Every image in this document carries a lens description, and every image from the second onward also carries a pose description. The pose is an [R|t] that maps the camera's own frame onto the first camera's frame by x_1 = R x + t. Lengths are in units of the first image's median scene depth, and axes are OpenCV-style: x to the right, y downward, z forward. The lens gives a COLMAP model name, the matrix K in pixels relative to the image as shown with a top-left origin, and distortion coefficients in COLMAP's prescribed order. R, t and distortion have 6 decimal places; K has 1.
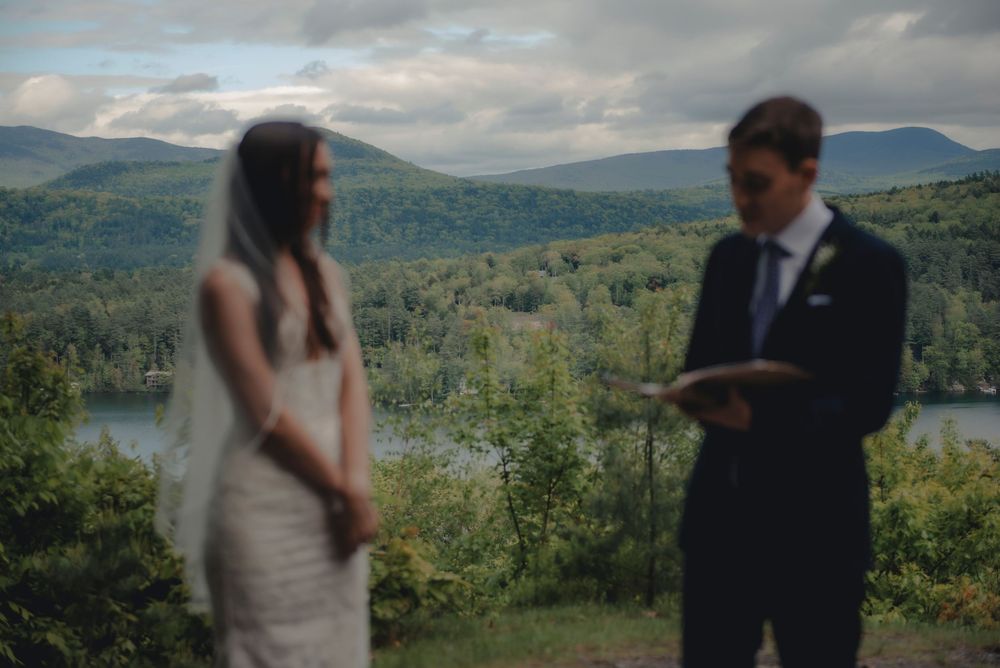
lens RADIAL K [[1935.0, 0, 501.8], [0, 1935.0, 329.8], [0, 0, 1]] dist [0.082373, 0.000000]
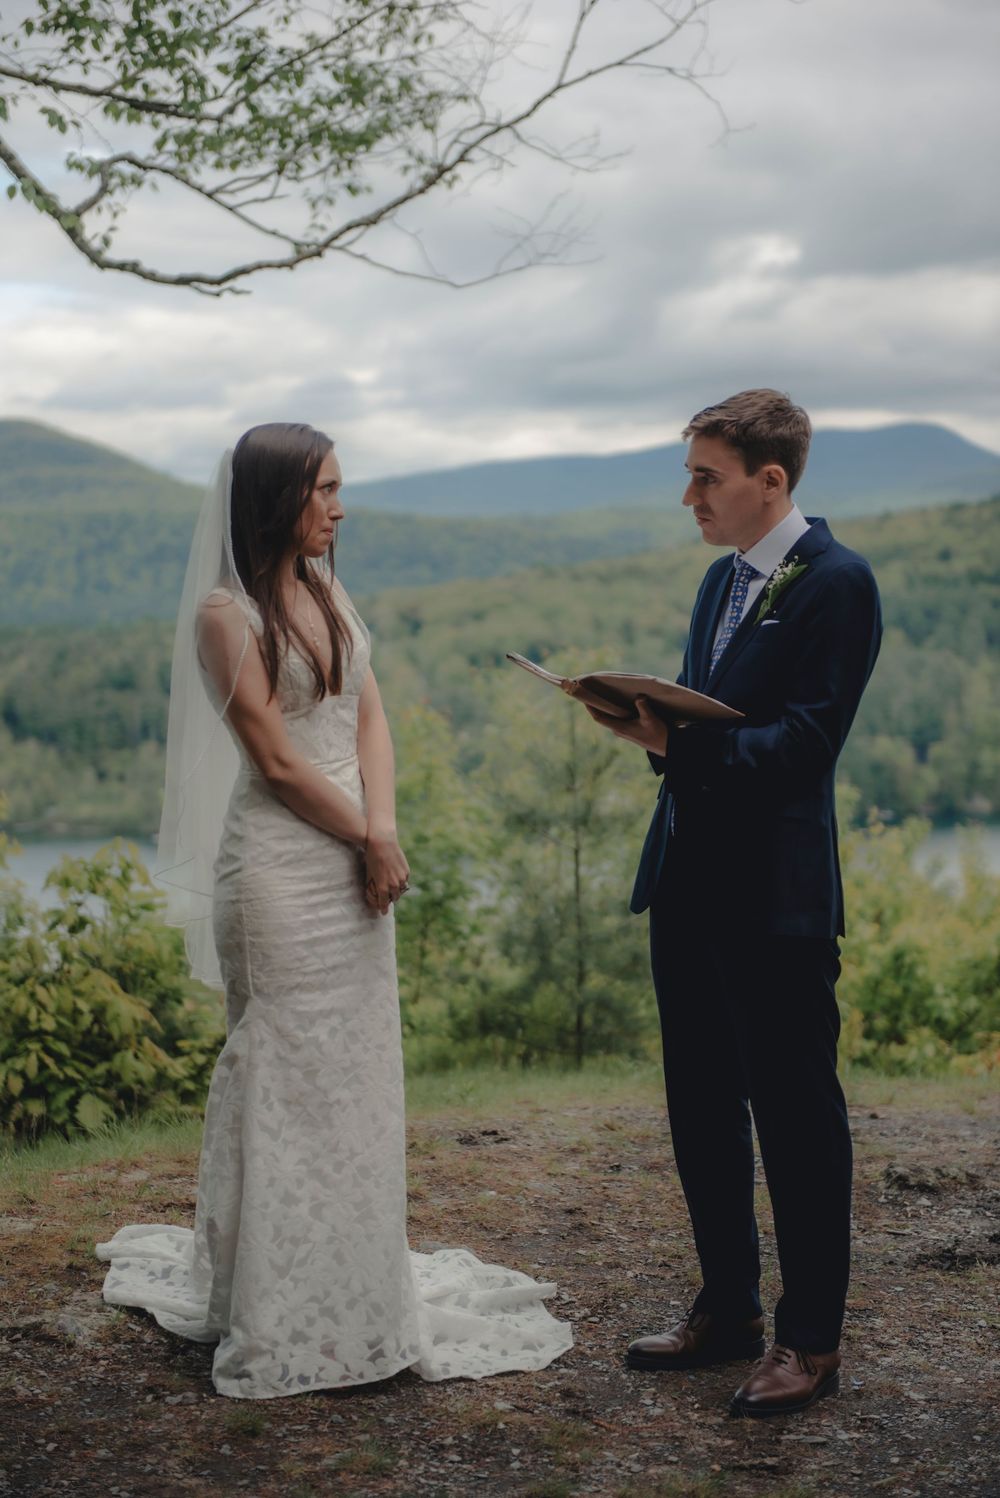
lens RADIAL K [[2898.6, 0, 501.6], [0, 2898.6, 744.4], [0, 0, 1]] dist [0.082373, 0.000000]
pose [[0.997717, -0.005683, 0.067294, -0.016337], [0.005203, 0.999960, 0.007316, 0.005660], [-0.067333, -0.006949, 0.997706, -0.062640]]
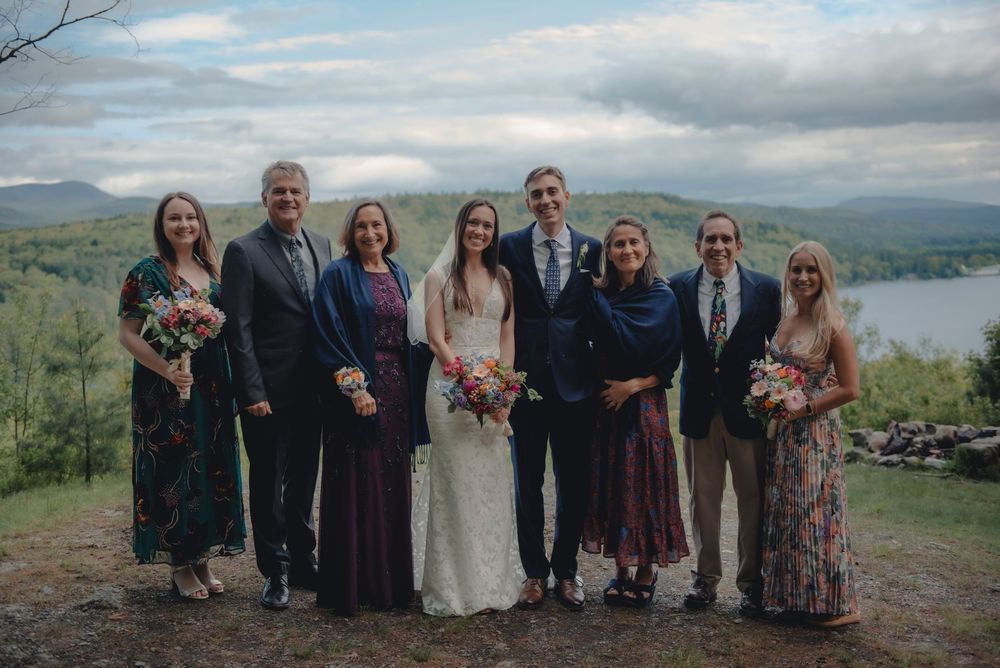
lens RADIAL K [[1273.4, 0, 504.4], [0, 1273.4, 337.4], [0, 0, 1]] dist [0.100974, 0.000000]
pose [[0.863429, -0.051270, 0.501859, -0.093887], [0.043123, 0.998682, 0.027834, 0.004764], [-0.502624, -0.002391, 0.864502, -0.056525]]
